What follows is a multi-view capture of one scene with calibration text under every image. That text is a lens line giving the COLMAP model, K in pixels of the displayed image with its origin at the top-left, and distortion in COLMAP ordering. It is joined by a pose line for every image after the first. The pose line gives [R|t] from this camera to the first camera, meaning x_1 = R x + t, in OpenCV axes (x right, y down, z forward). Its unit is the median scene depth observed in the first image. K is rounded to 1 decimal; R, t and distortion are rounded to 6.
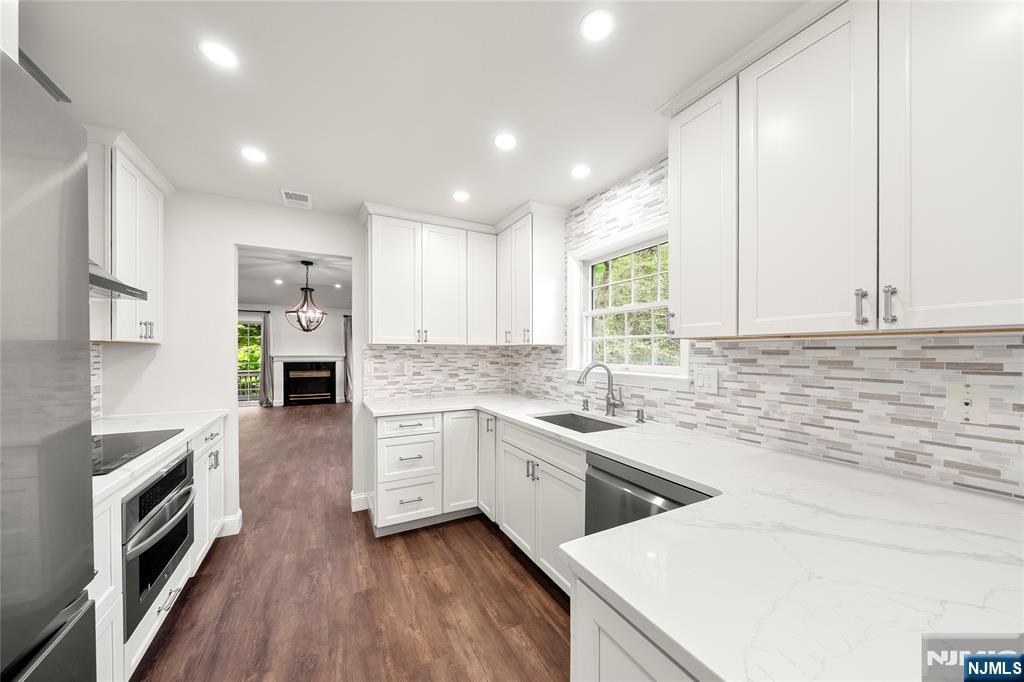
lens RADIAL K [[352.1, 0, 510.0], [0, 352.1, 345.4], [0, 0, 1]] dist [-0.004300, -0.000205]
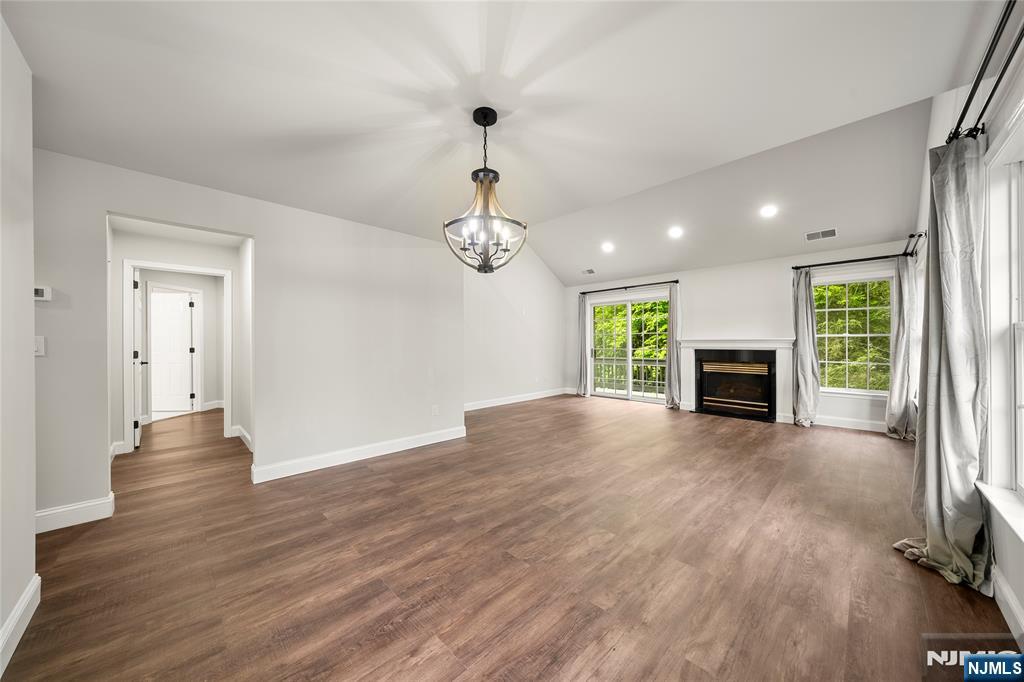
lens RADIAL K [[352.1, 0, 510.0], [0, 352.1, 345.4], [0, 0, 1]] dist [-0.004300, -0.000205]
pose [[0.277468, 0.005703, -0.960718, -0.196729], [0.023241, 0.999650, 0.012646, 0.062611], [0.960454, -0.025837, 0.277238, 1.254338]]
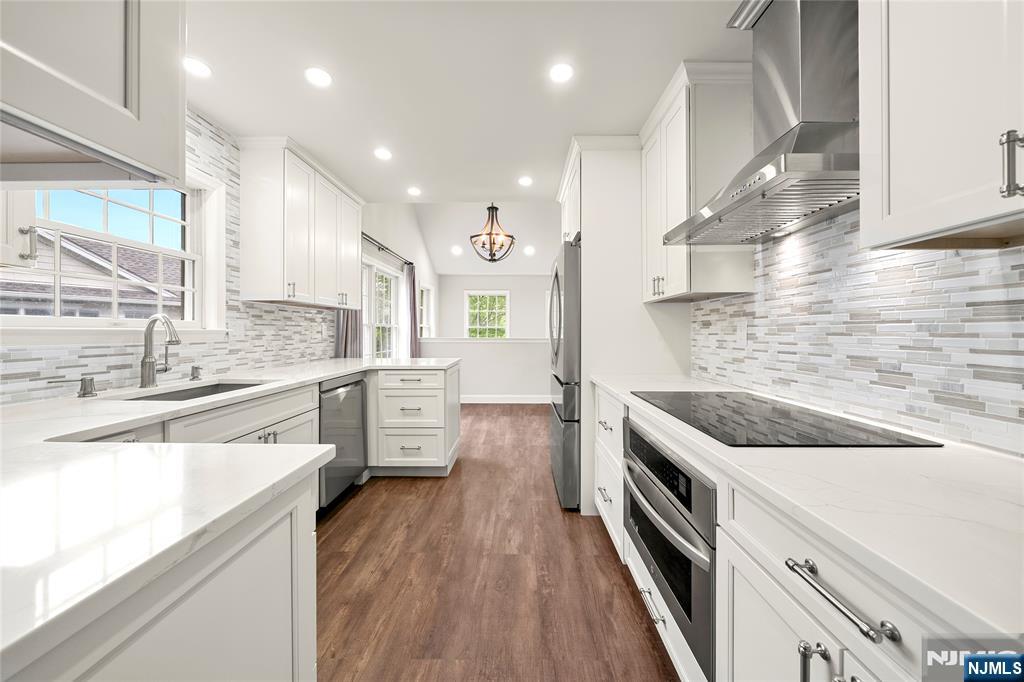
lens RADIAL K [[352.1, 0, 510.0], [0, 352.1, 345.4], [0, 0, 1]] dist [-0.004300, -0.000205]
pose [[-0.868622, -0.027159, 0.494731, -0.535082], [-0.017305, 0.999550, 0.024488, 0.059552], [-0.495174, 0.012710, -0.868701, 0.925228]]
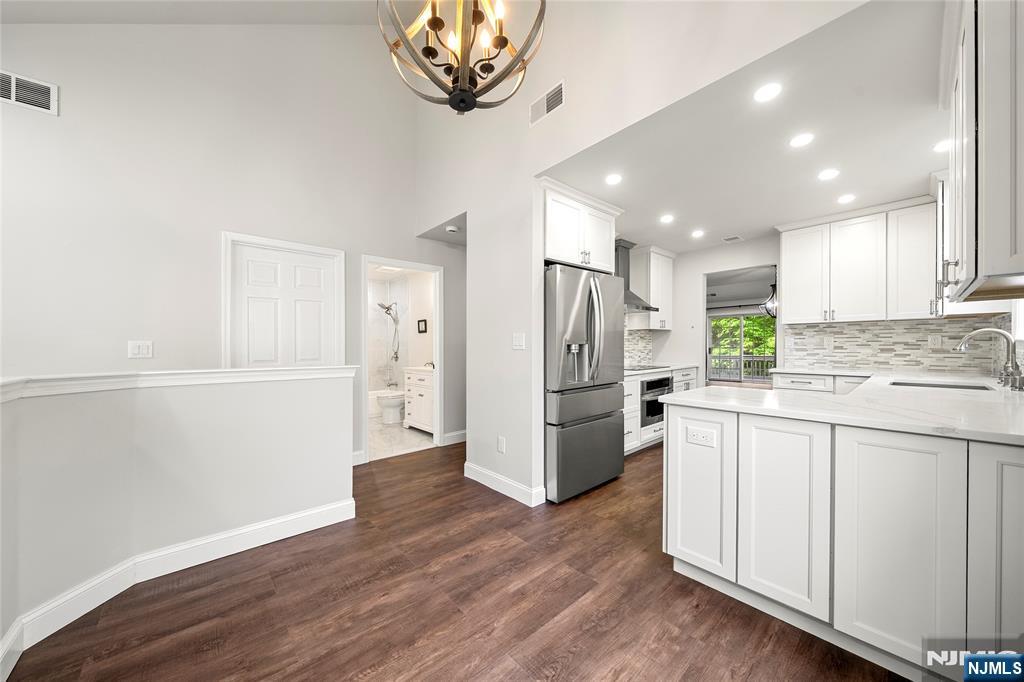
lens RADIAL K [[352.1, 0, 510.0], [0, 352.1, 345.4], [0, 0, 1]] dist [-0.004300, -0.000205]
pose [[0.219584, -0.004171, -0.975585, 0.662674], [0.029744, 0.999555, 0.002421, 0.040401], [0.975140, -0.029549, 0.219610, -0.326322]]
